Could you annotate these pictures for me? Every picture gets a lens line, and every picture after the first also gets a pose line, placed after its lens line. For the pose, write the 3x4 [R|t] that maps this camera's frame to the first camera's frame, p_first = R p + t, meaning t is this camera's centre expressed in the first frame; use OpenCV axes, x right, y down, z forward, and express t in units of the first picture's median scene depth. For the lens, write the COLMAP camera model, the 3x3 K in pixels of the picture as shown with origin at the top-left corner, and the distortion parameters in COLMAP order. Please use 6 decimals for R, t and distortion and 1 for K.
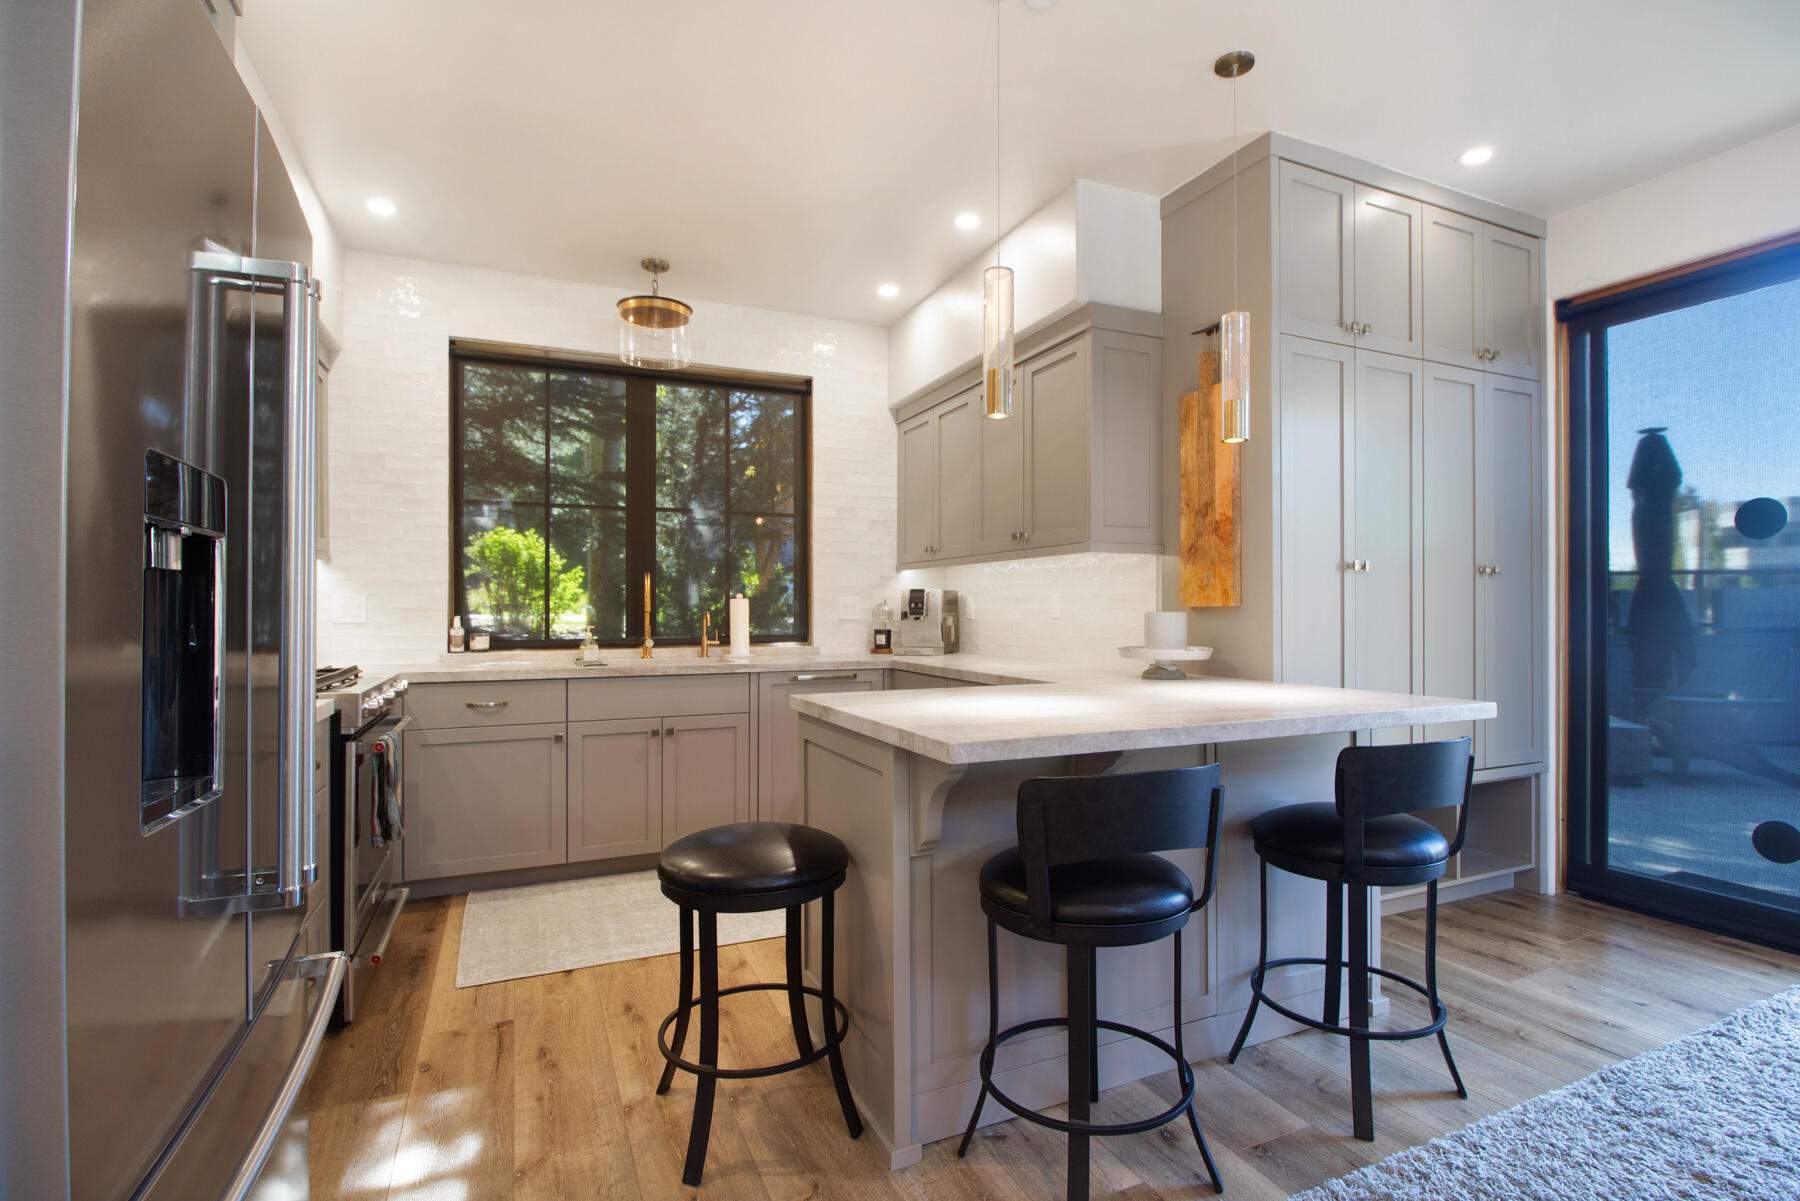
lens RADIAL K [[858.2, 0, 899.1], [0, 858.2, 606.4], [0, 0, 1]] dist [-0.000440, -0.012196]
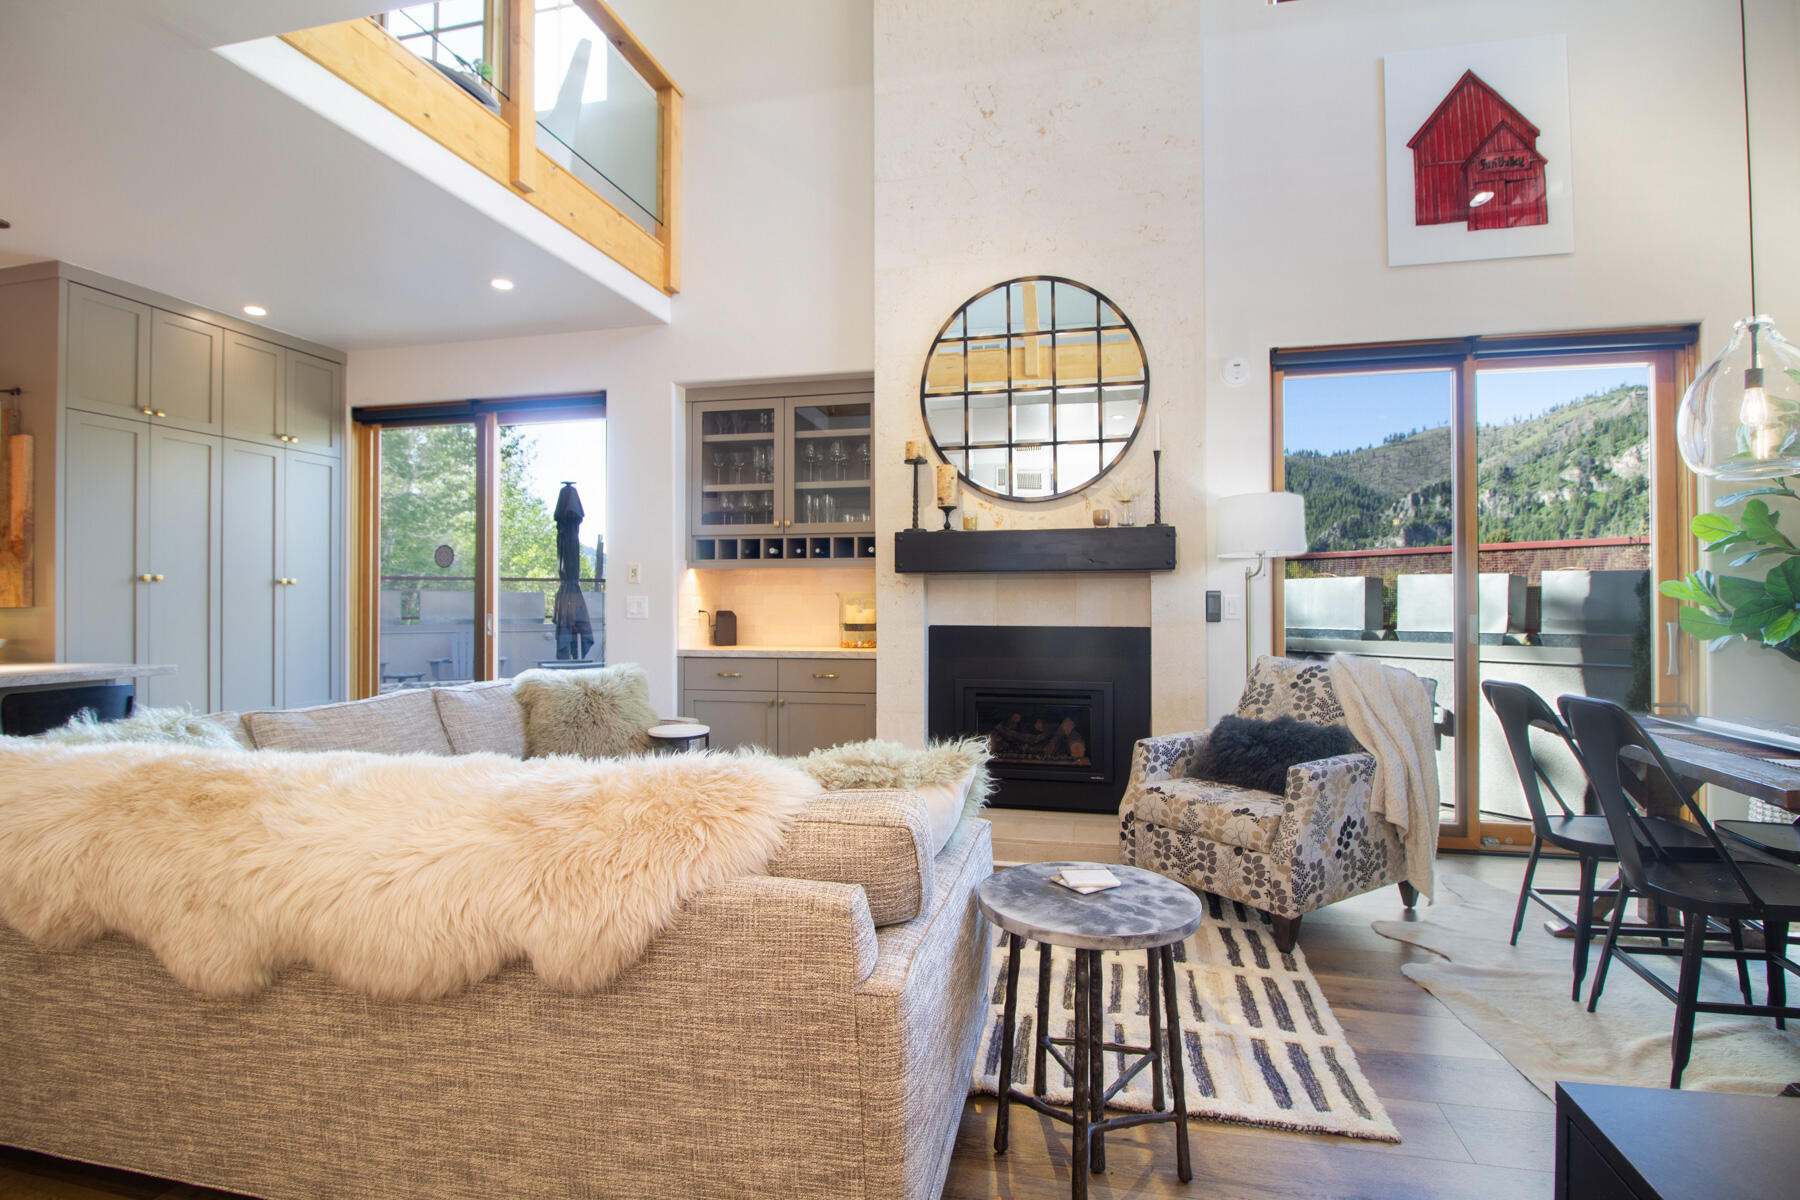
lens RADIAL K [[851.5, 0, 926.8], [0, 851.5, 603.4], [0, 0, 1]] dist [-0.000923, -0.011134]
pose [[0.599647, -0.001757, 0.800263, 0.188203], [-0.004799, 0.999972, 0.005791, -0.019335], [-0.800250, -0.007313, 0.599621, -0.884082]]
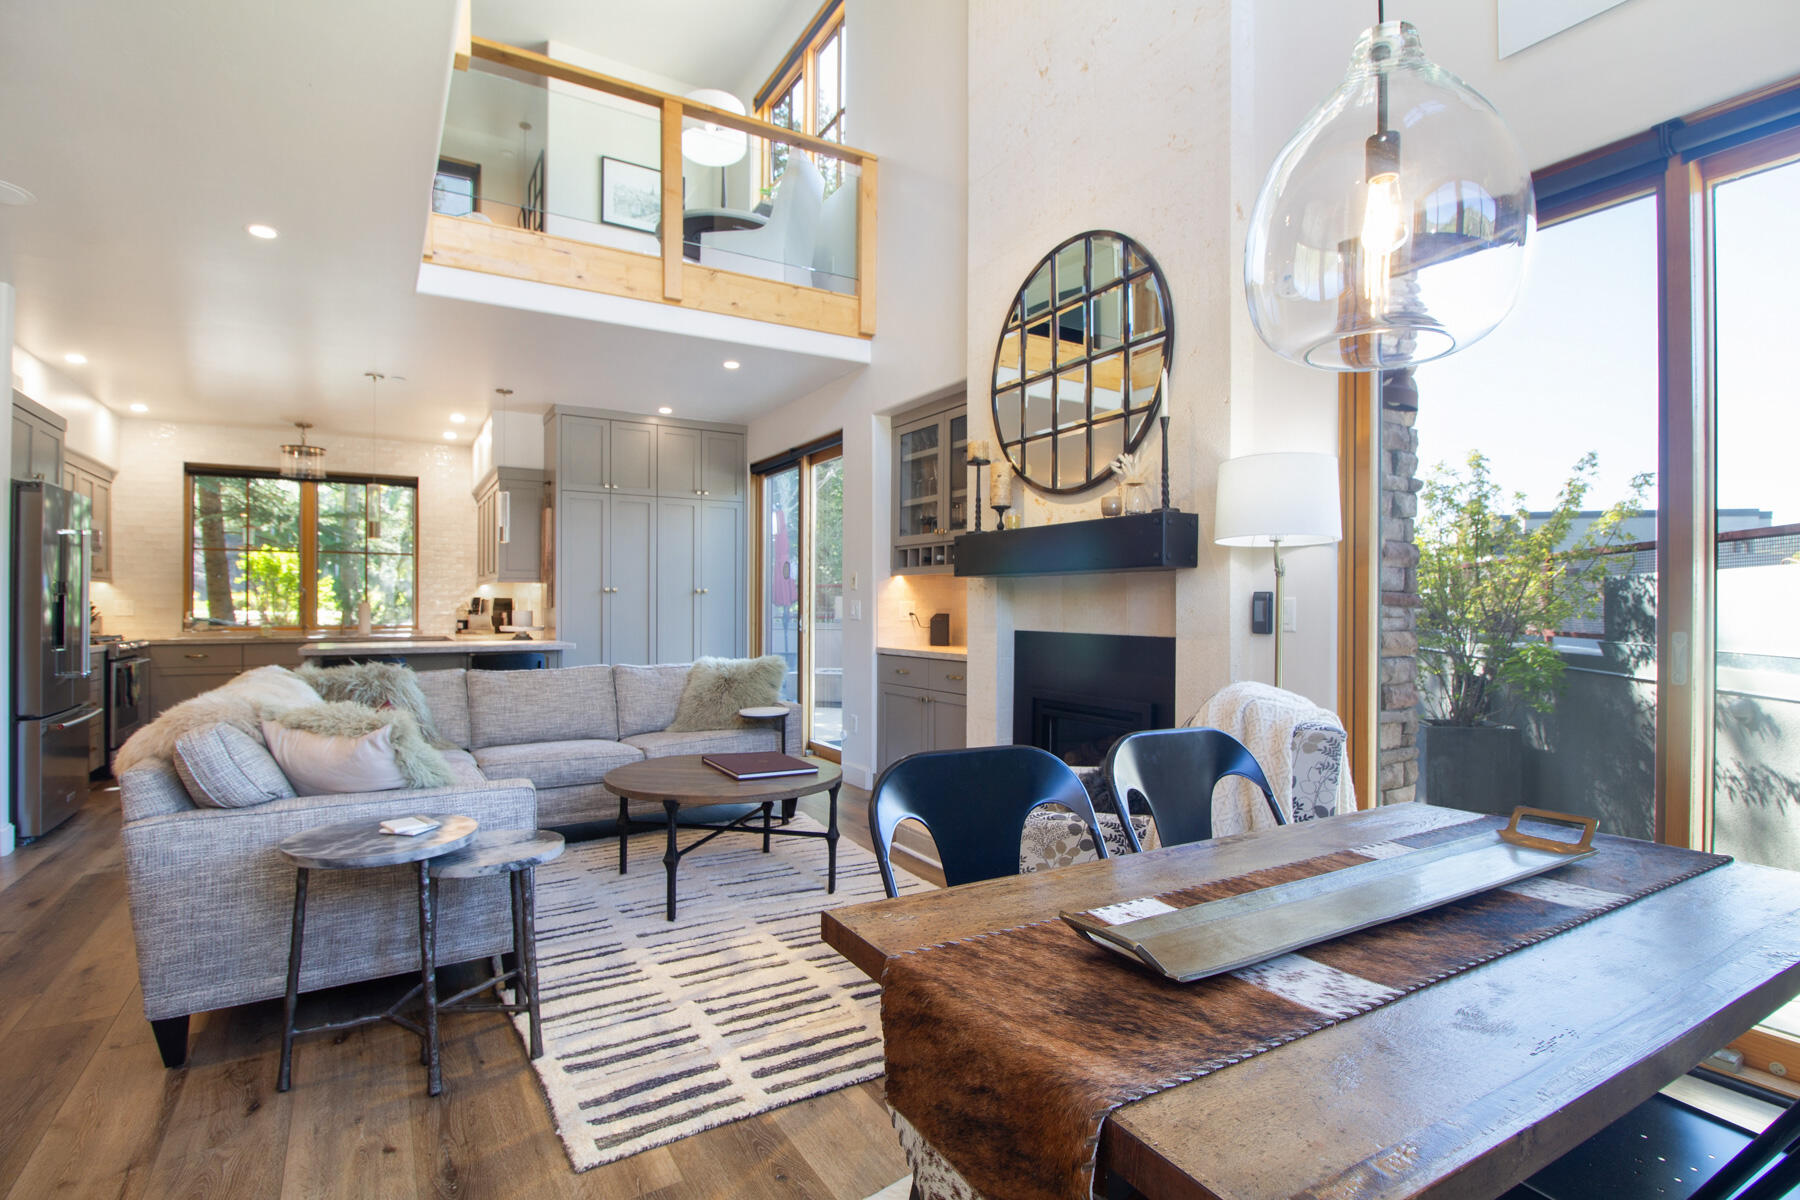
lens RADIAL K [[868.5, 0, 918.9], [0, 868.5, 607.4], [0, 0, 1]] dist [0.004847, -0.012172]
pose [[0.989995, 0.000323, 0.141101, 1.027452], [-0.001526, 0.999963, 0.008420, -0.022628], [-0.141094, -0.008551, 0.989959, -1.412757]]
